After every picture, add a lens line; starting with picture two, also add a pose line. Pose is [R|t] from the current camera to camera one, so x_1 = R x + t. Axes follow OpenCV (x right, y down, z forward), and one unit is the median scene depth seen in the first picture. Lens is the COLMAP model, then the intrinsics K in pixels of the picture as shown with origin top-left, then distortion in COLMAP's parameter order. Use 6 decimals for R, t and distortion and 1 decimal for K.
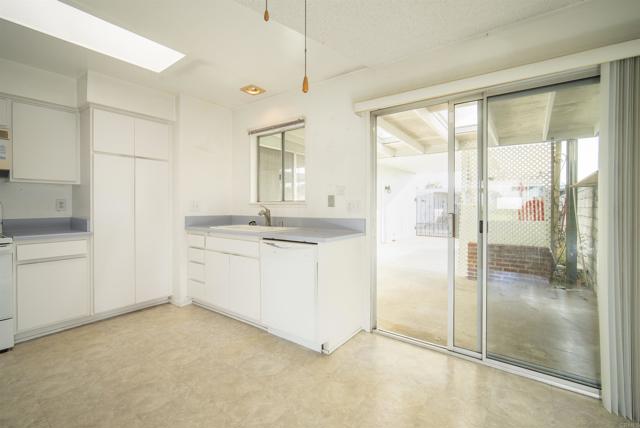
lens RADIAL K [[283.9, 0, 318.8], [0, 283.9, 204.1], [0, 0, 1]] dist [0.000698, 0.000146]
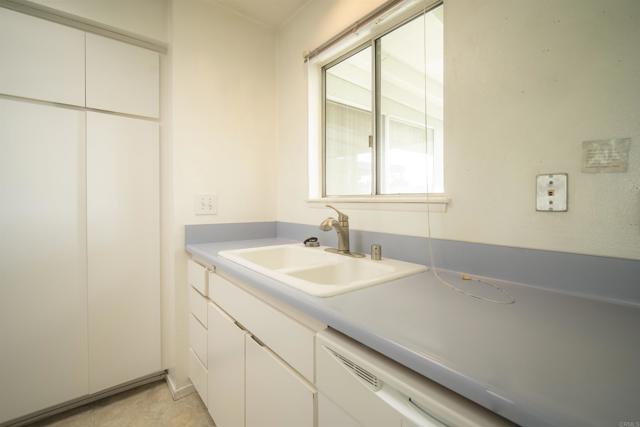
lens RADIAL K [[283.9, 0, 318.8], [0, 283.9, 203.6], [0, 0, 1]] dist [0.000698, 0.000146]
pose [[0.968941, 0.002338, -0.247281, -0.108960], [-0.000897, 0.999982, 0.005939, 0.000286], [0.247290, -0.005533, 0.968926, 0.573273]]
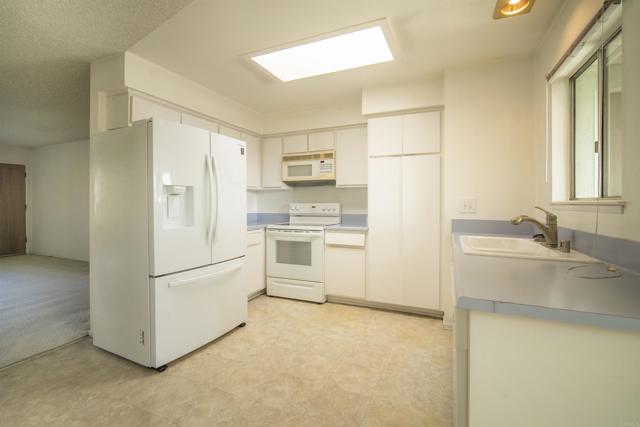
lens RADIAL K [[283.9, 0, 318.8], [0, 283.9, 203.6], [0, 0, 1]] dist [0.000698, 0.000146]
pose [[0.238764, 0.001580, -0.971076, 0.219508], [-0.005441, 0.999985, 0.000289, 0.001396], [0.971062, 0.005214, 0.238769, 0.459676]]
